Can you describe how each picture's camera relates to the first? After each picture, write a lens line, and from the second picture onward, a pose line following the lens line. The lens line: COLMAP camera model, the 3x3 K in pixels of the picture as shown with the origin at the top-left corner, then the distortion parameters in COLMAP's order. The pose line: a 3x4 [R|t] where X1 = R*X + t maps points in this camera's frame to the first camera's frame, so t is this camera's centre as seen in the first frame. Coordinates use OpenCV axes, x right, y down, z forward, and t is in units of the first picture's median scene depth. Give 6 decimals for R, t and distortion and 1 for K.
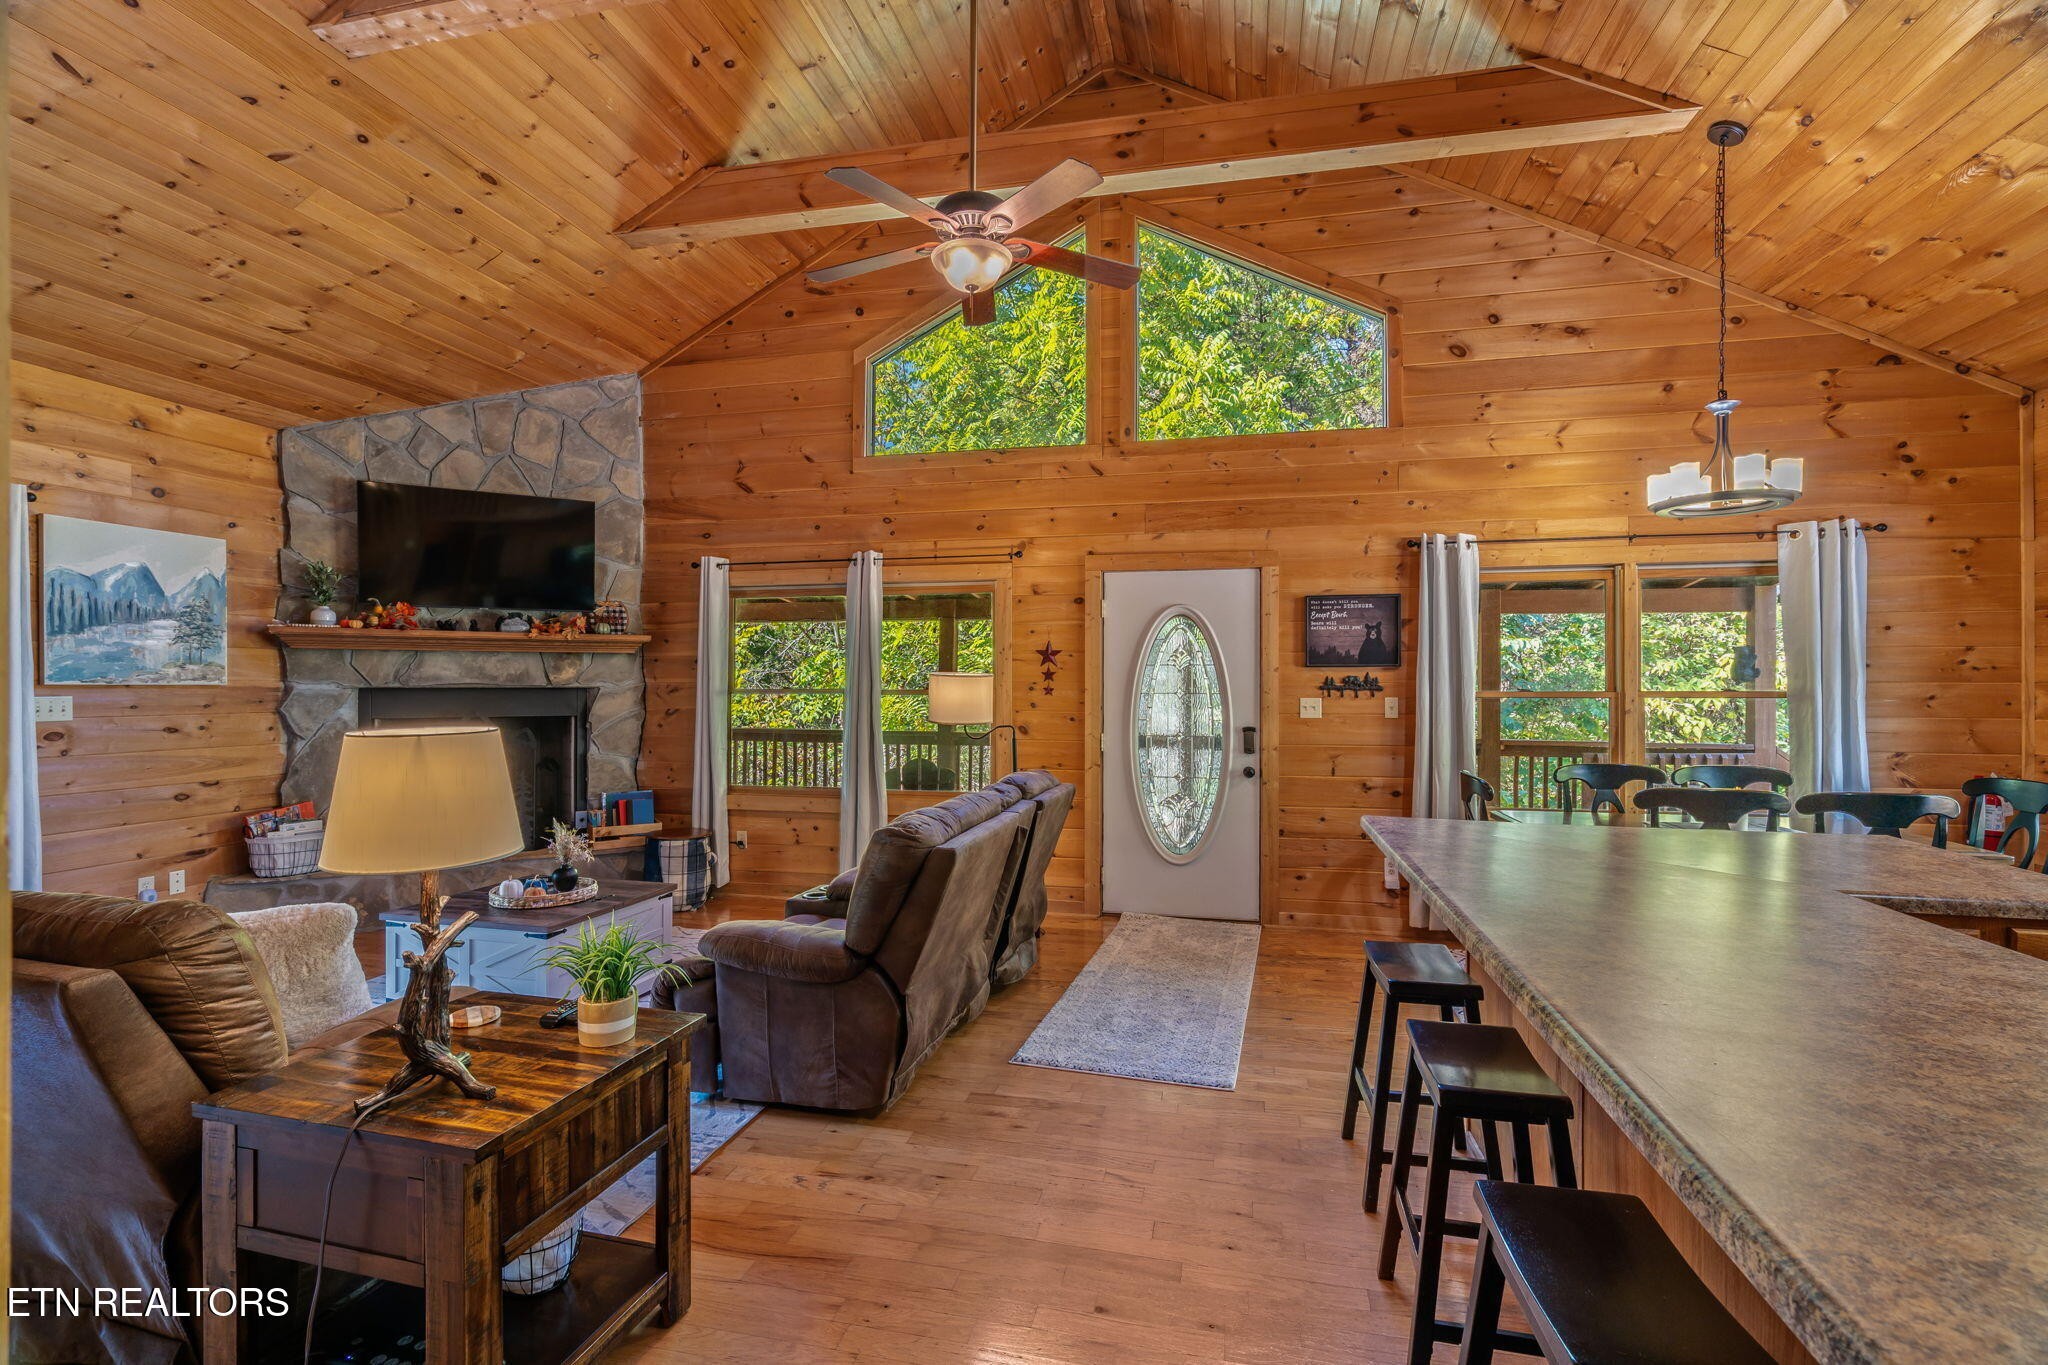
lens RADIAL K [[926.1, 0, 1020.7], [0, 926.1, 684.0], [0, 0, 1]] dist [-0.001101, 0.002492]
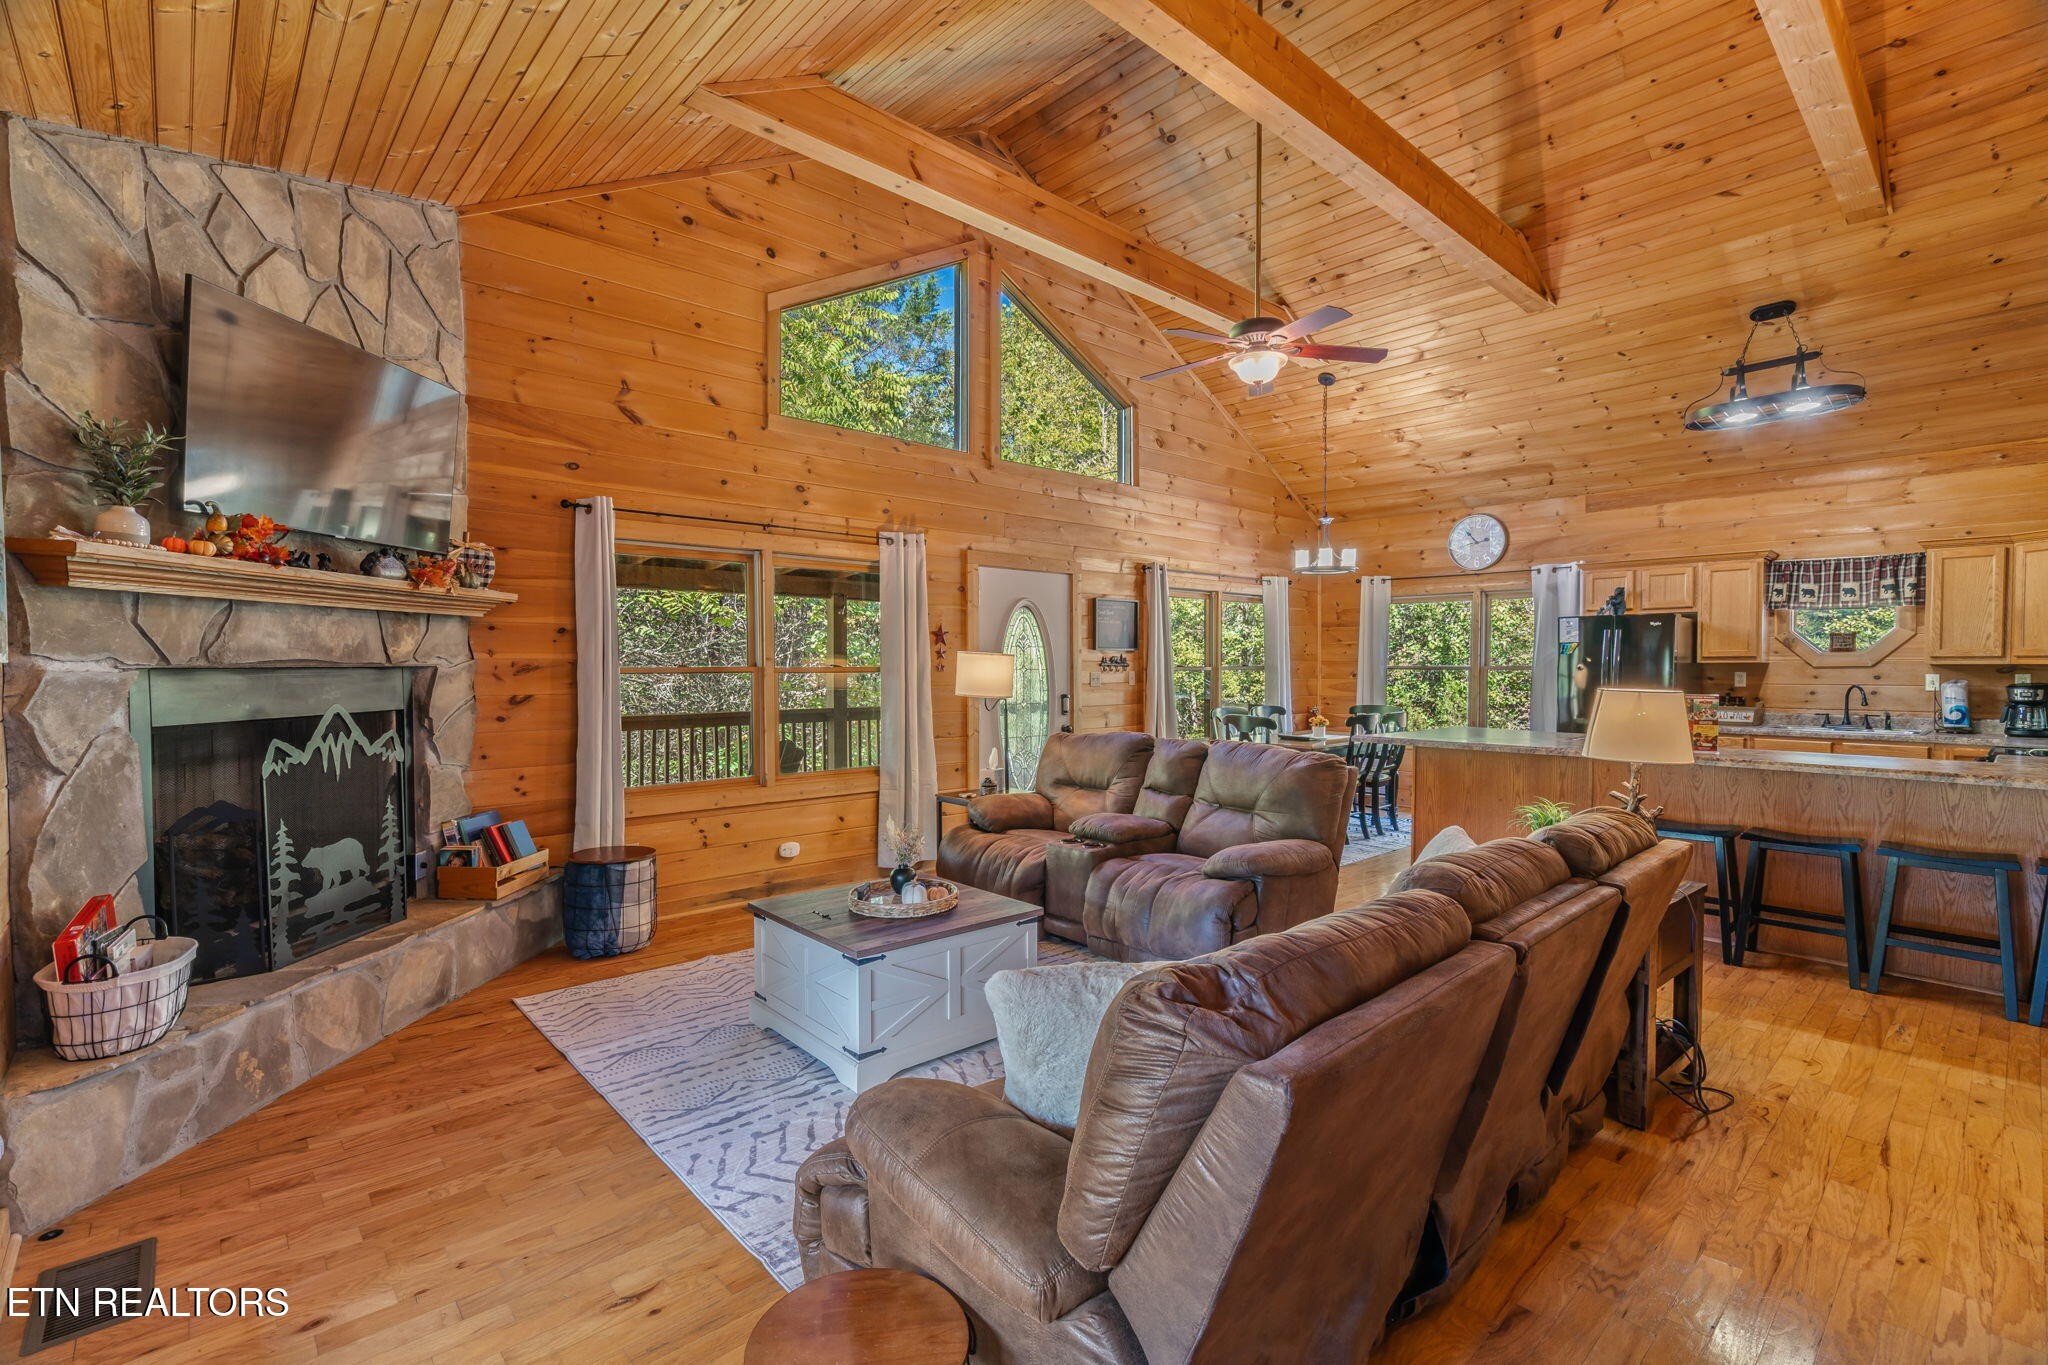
lens RADIAL K [[926.1, 0, 1026.0], [0, 926.1, 682.3], [0, 0, 1]] dist [-0.001101, 0.002492]
pose [[0.562773, -0.018497, 0.826405, -0.851557], [-0.002613, 0.999705, 0.024156, -0.002067], [-0.826608, -0.015753, 0.562558, 0.292456]]
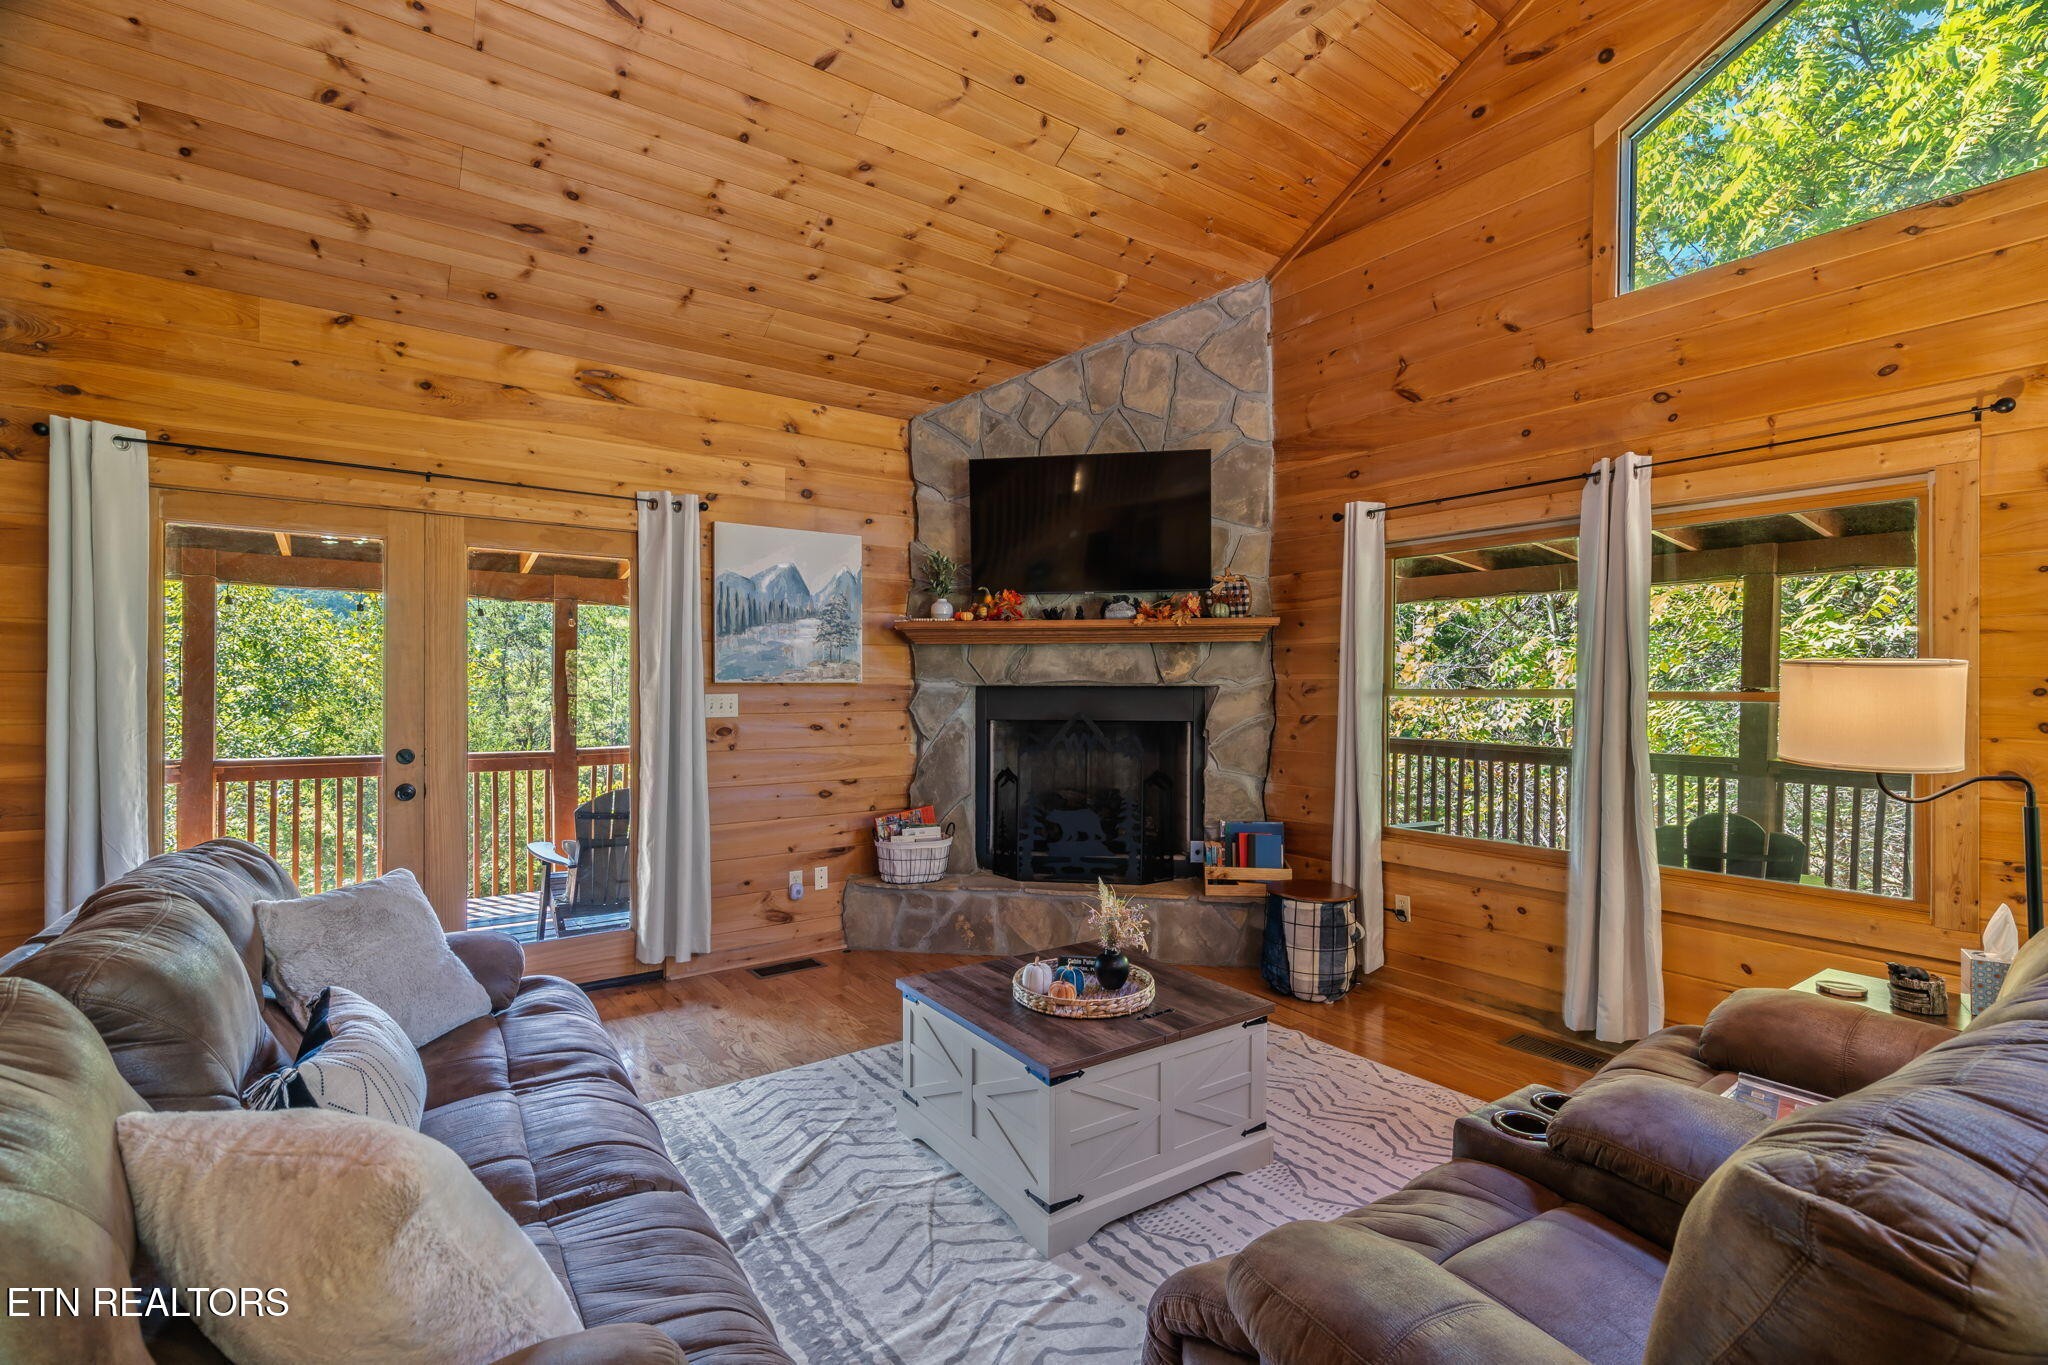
lens RADIAL K [[926.1, 0, 1024.7], [0, 926.1, 686.0], [0, 0, 1]] dist [-0.001101, 0.002492]
pose [[0.759249, 0.002631, -0.650795, -0.074018], [0.000712, 0.999988, 0.004873, -0.000344], [0.650800, -0.004164, 0.759238, 0.324736]]
